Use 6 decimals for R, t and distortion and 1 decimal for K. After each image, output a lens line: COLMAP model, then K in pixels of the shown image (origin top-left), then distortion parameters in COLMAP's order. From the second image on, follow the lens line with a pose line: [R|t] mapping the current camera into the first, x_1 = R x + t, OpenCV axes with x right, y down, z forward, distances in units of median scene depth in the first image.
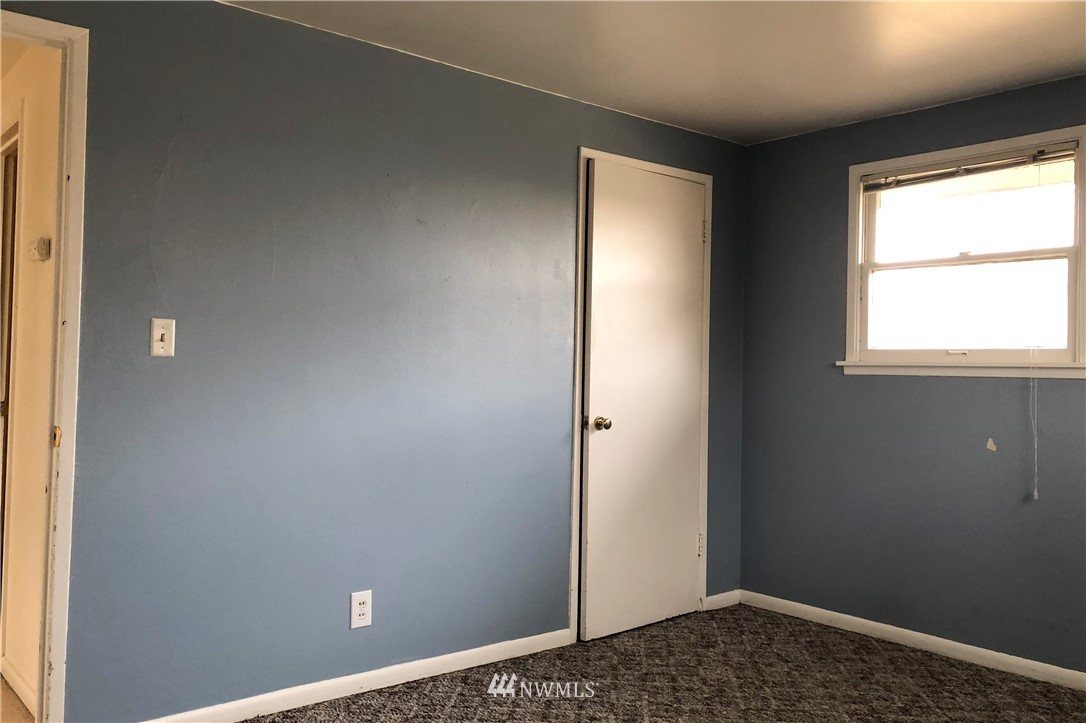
lens RADIAL K [[937.5, 0, 543.0], [0, 937.5, 361.5], [0, 0, 1]] dist [-0.014302, 0.044774]
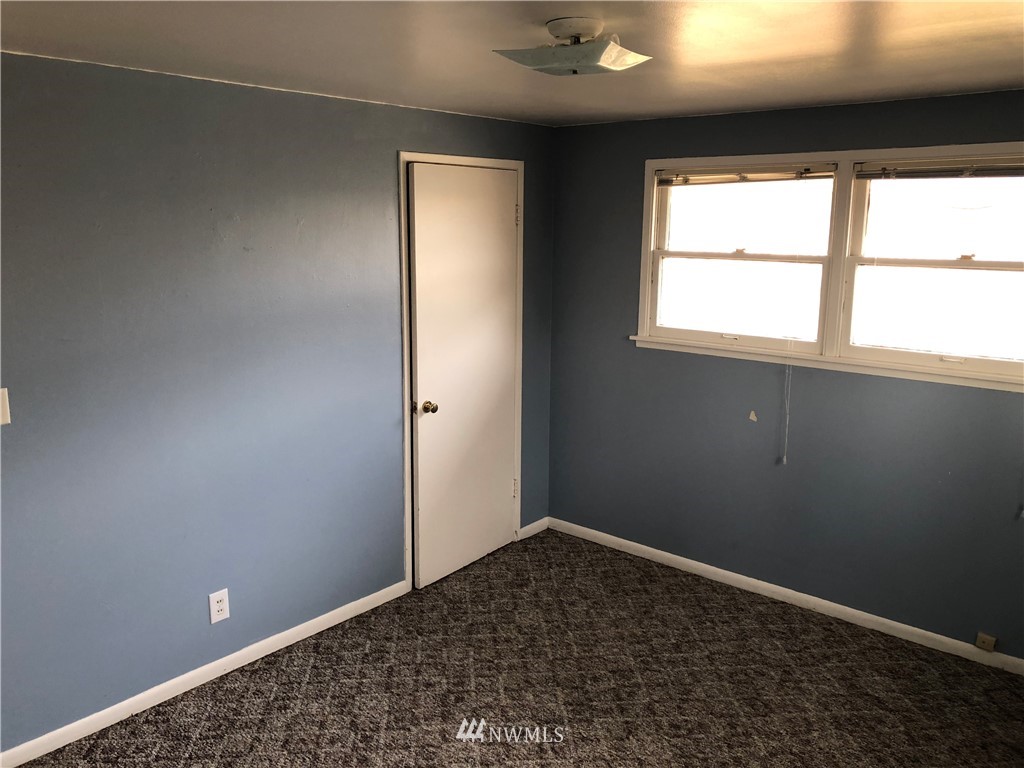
lens RADIAL K [[840.7, 0, 512.0], [0, 840.7, 384.0], [0, 0, 1]] dist [0.017600, -0.004563]
pose [[0.986361, -0.041904, 0.159173, 0.002677], [0.008042, 0.978165, 0.207676, -0.185372], [-0.164400, -0.203563, 0.965160, 0.015458]]
